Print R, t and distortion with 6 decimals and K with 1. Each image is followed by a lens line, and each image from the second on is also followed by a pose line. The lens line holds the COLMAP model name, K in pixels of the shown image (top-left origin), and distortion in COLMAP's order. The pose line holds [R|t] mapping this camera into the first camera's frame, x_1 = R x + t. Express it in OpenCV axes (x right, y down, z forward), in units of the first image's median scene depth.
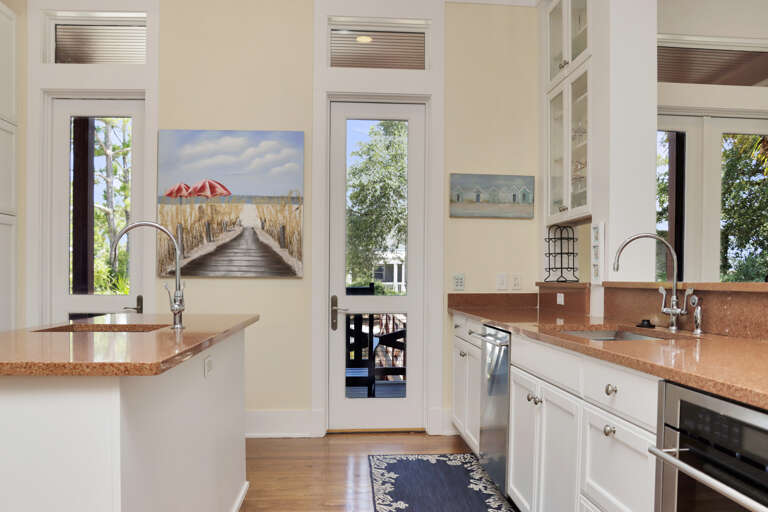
lens RADIAL K [[654.0, 0, 392.9], [0, 654.0, 297.1], [0, 0, 1]] dist [-0.129092, 0.083669]
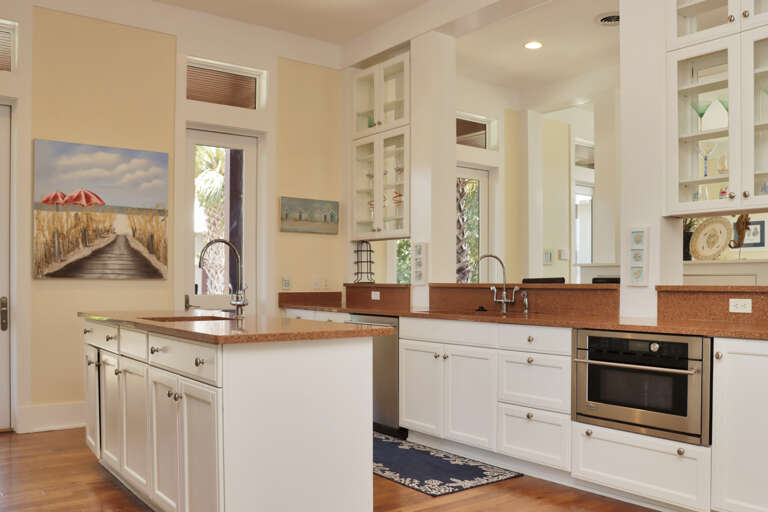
lens RADIAL K [[654.0, 0, 350.3], [0, 654.0, 294.1], [0, 0, 1]] dist [-0.129092, 0.083669]
pose [[0.865002, -0.010760, 0.501653, -0.438066], [0.015510, 0.999866, -0.005299, 0.006767], [-0.501528, 0.012364, 0.865053, -0.157237]]
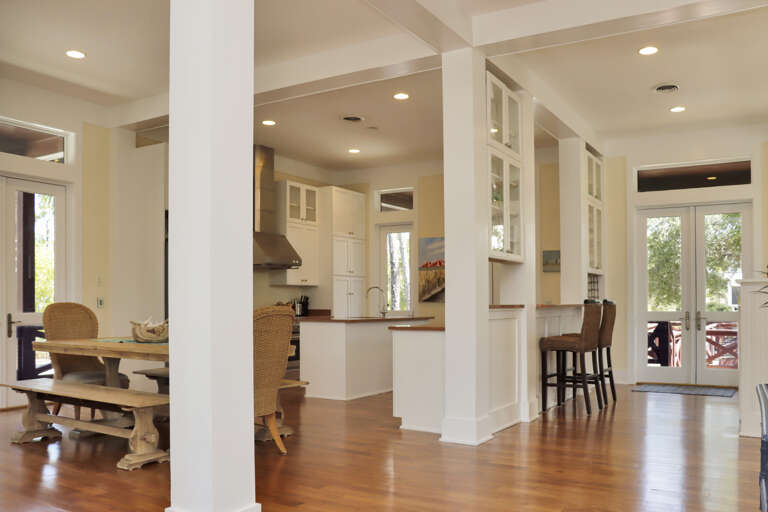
lens RADIAL K [[654.0, 0, 394.2], [0, 654.0, 294.6], [0, 0, 1]] dist [-0.129092, 0.083669]
pose [[0.818188, -0.012774, -0.574809, 0.888784], [-0.011985, 0.999157, -0.039264, 0.032121], [0.574826, 0.039014, 0.817345, -0.936799]]
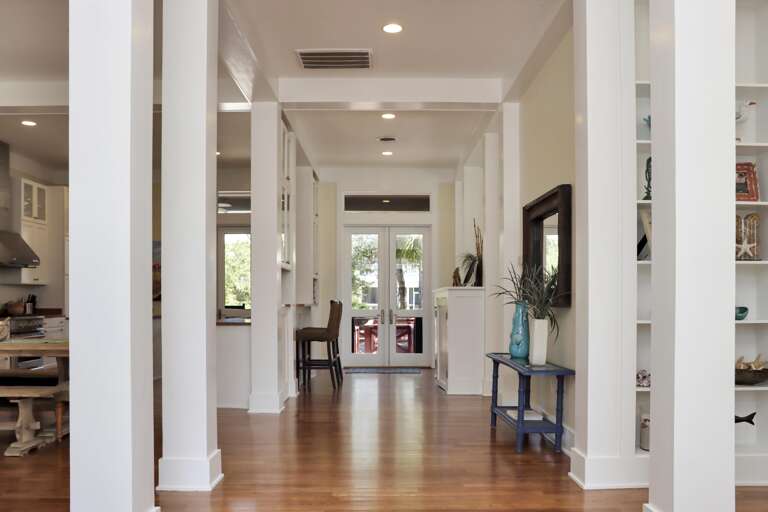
lens RADIAL K [[654.0, 0, 375.6], [0, 654.0, 303.3], [0, 0, 1]] dist [-0.129092, 0.083669]
pose [[0.996568, -0.002467, -0.082747, 0.693874], [0.000441, 0.999700, -0.024495, 0.035209], [0.082782, 0.024374, 0.996270, -1.345748]]
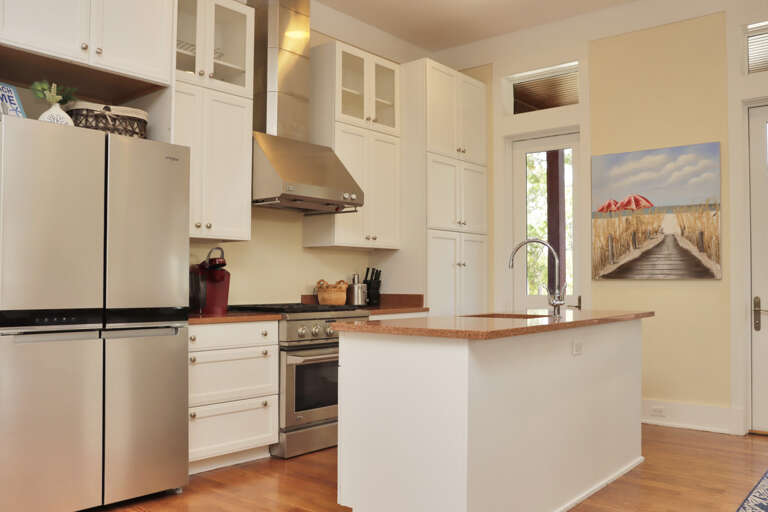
lens RADIAL K [[654.0, 0, 400.4], [0, 654.0, 277.2], [0, 0, 1]] dist [-0.129092, 0.083669]
pose [[0.729543, -0.014017, -0.683791, 0.189140], [-0.012537, 0.999348, -0.033862, 0.007930], [0.683820, 0.033276, 0.728892, -0.108428]]
